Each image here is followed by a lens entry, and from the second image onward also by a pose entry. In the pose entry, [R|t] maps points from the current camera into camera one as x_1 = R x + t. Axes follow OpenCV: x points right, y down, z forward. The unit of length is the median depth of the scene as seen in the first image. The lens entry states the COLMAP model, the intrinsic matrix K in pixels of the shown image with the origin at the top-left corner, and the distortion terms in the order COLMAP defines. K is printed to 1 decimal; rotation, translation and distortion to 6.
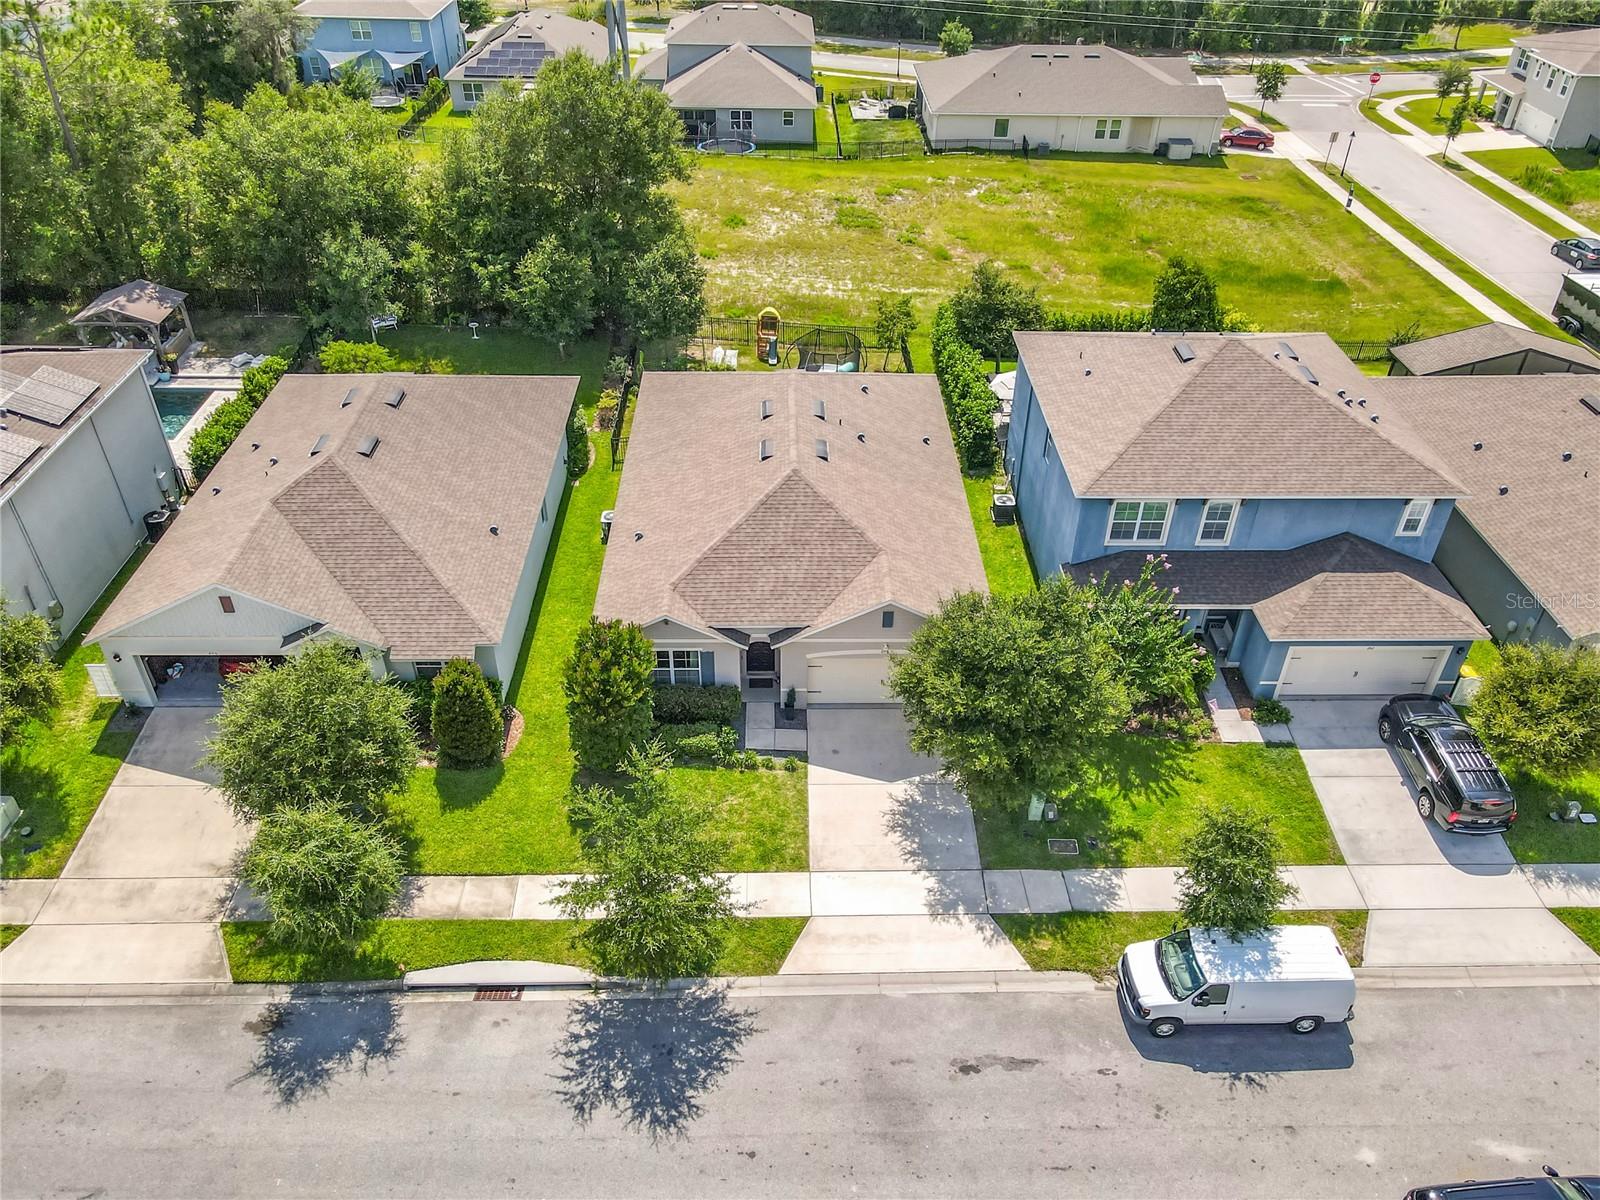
lens RADIAL K [[1180.9, 0, 817.0], [0, 1180.9, 597.6], [0, 0, 1]] dist [-0.006929, 0.040848]
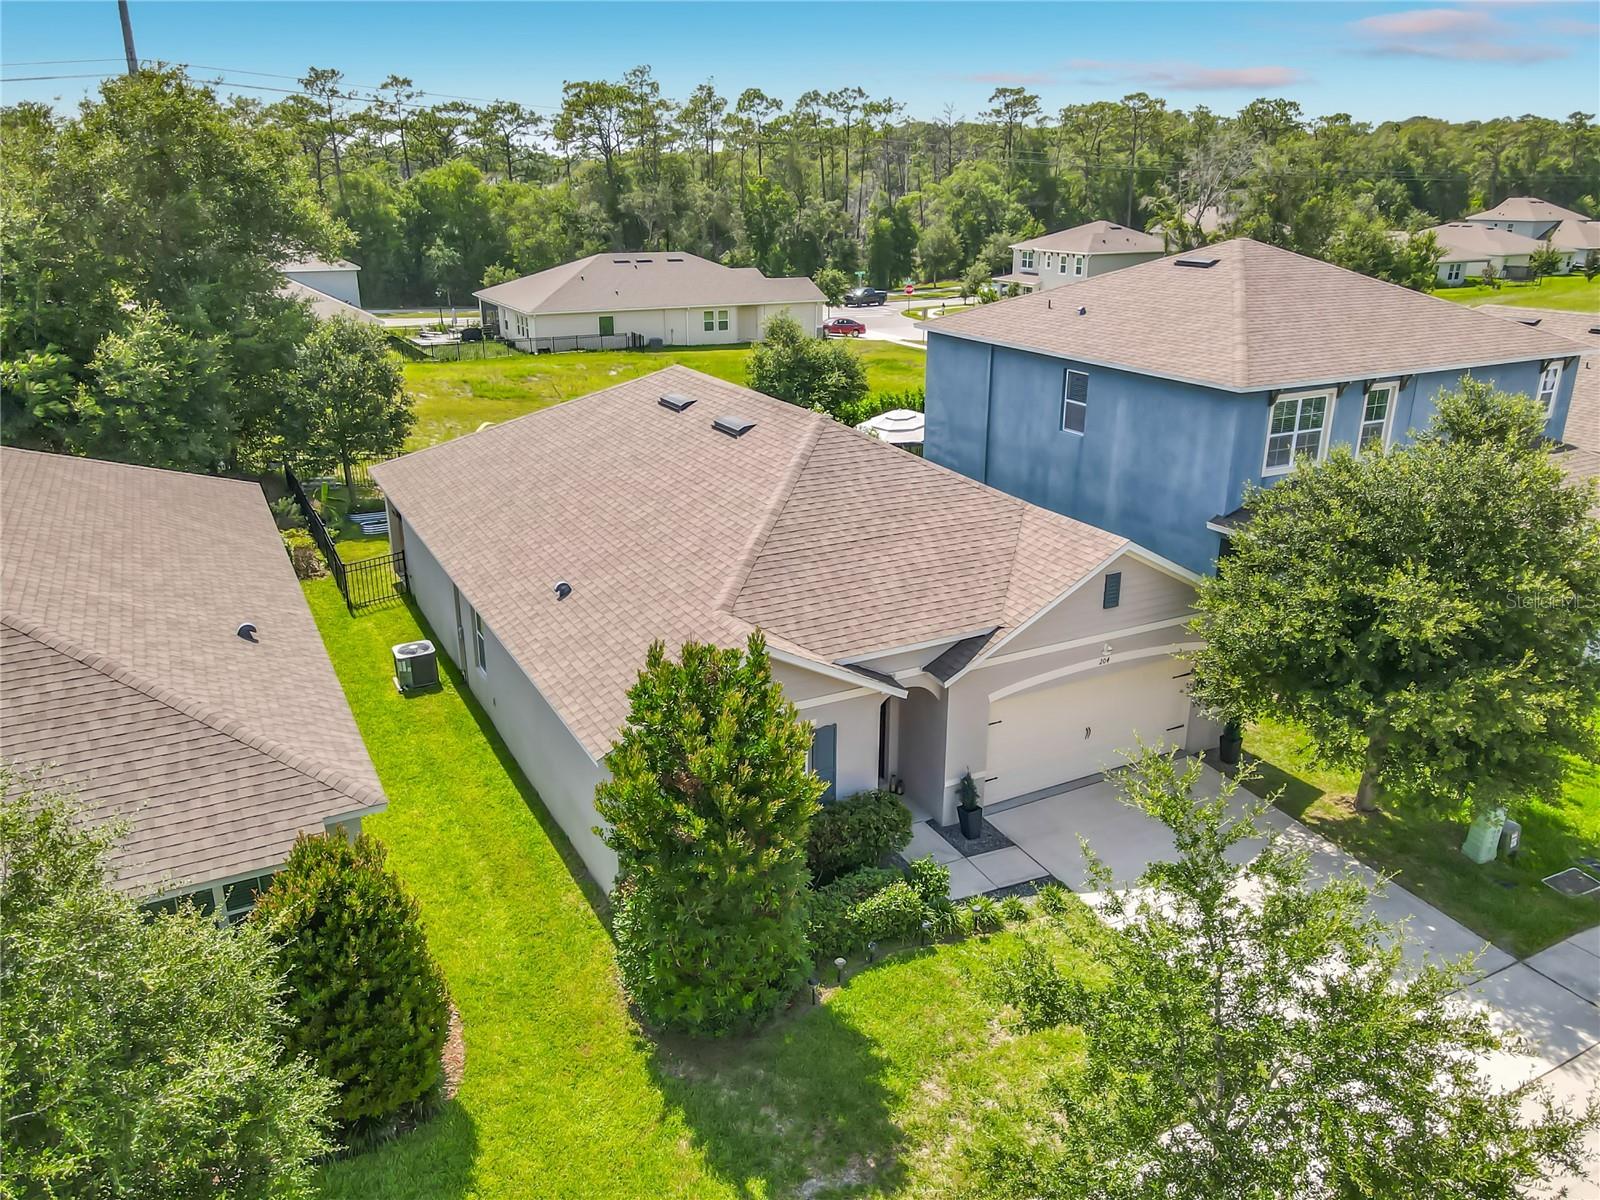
lens RADIAL K [[1180.9, 0, 817.0], [0, 1180.9, 597.6], [0, 0, 1]] dist [-0.006929, 0.040848]
pose [[0.892970, -0.167018, 0.417982, -0.281296], [0.278255, 0.934748, -0.220953, 0.100059], [-0.353805, 0.313610, 0.881176, 0.537425]]
